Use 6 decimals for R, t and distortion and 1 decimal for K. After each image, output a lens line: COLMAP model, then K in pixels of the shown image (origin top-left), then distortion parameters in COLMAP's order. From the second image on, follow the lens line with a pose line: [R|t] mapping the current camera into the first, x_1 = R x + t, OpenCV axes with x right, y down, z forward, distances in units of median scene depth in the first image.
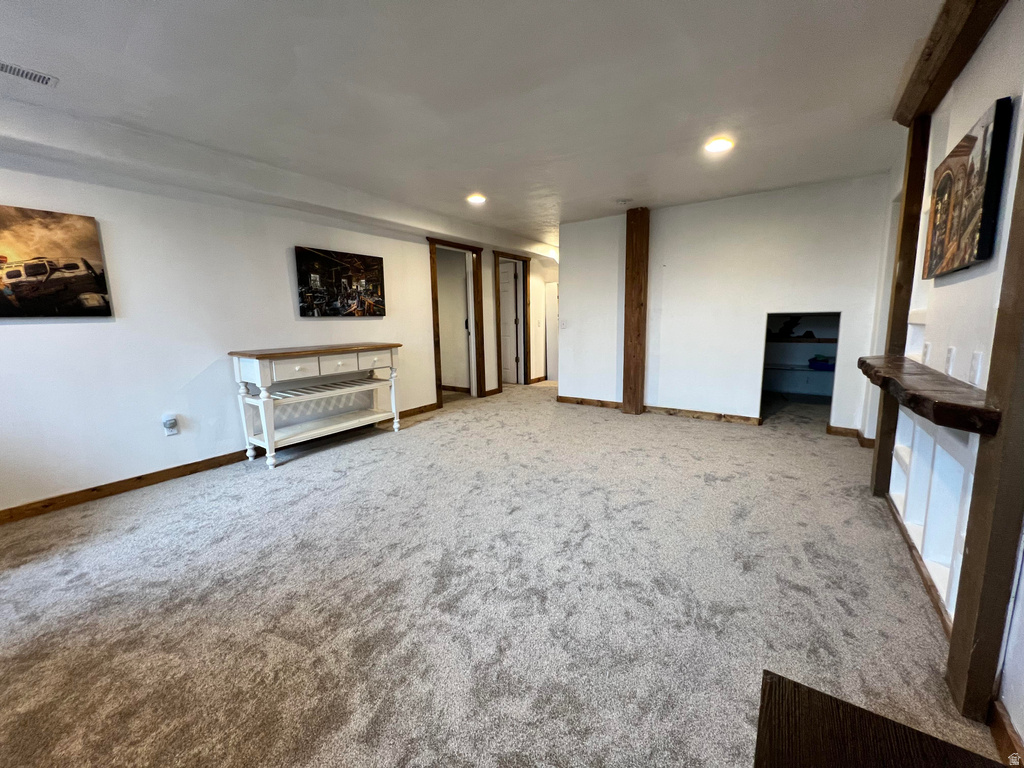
lens RADIAL K [[407.4, 0, 510.7], [0, 407.4, 381.7], [0, 0, 1]] dist [-0.001729, 0.000160]
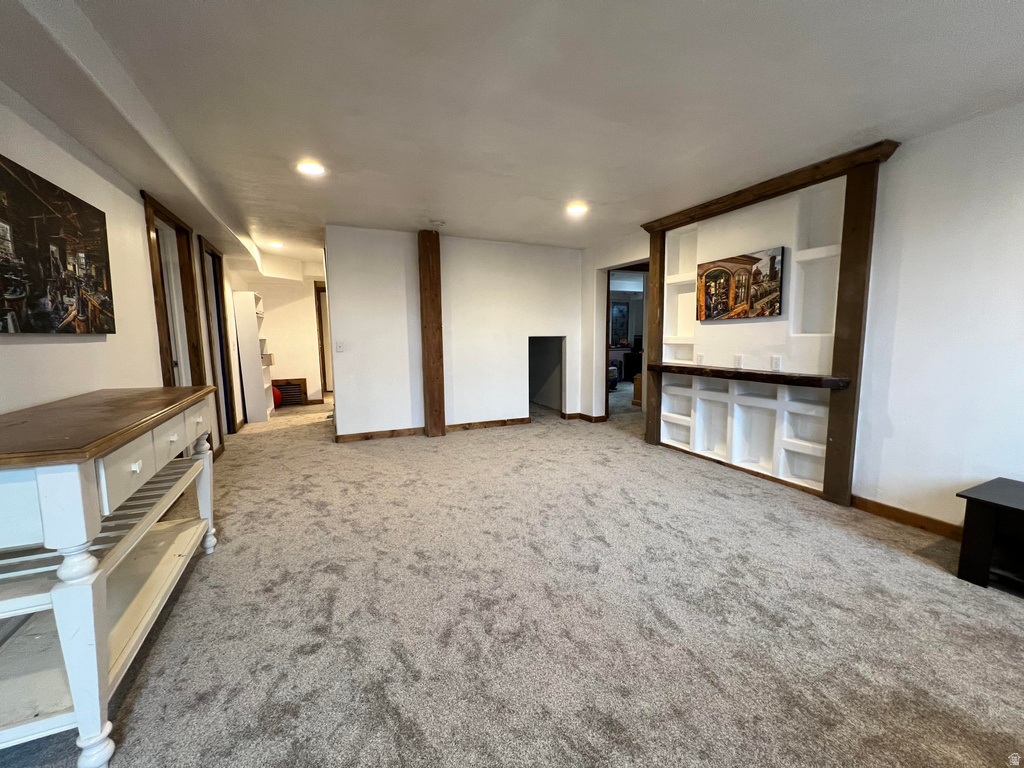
lens RADIAL K [[407.4, 0, 510.7], [0, 407.4, 381.7], [0, 0, 1]] dist [-0.001729, 0.000160]
pose [[0.508481, -0.084571, 0.856910, -0.557055], [0.129373, 0.991372, 0.021072, -0.062635], [-0.851299, 0.100146, 0.515035, 0.410479]]
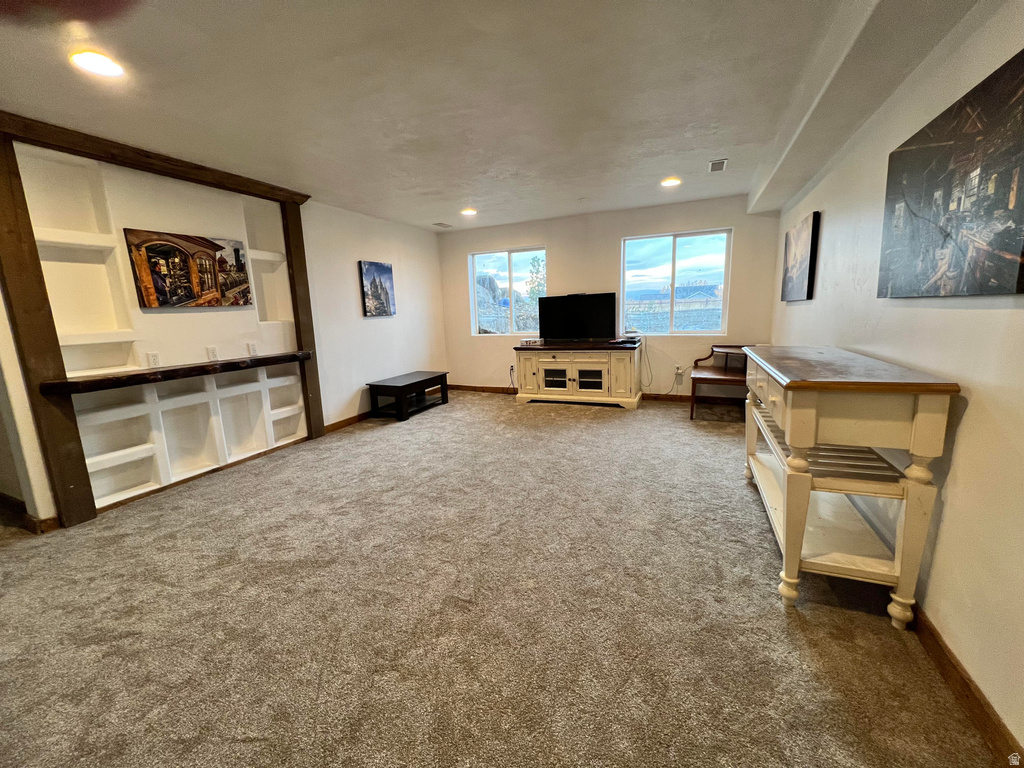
lens RADIAL K [[407.4, 0, 510.7], [0, 407.4, 381.7], [0, 0, 1]] dist [-0.001729, 0.000160]
pose [[-0.981326, 0.081032, -0.174451, 0.027928], [0.021055, 0.946737, 0.321320, -0.222637], [0.191196, 0.311646, -0.930764, 1.347607]]
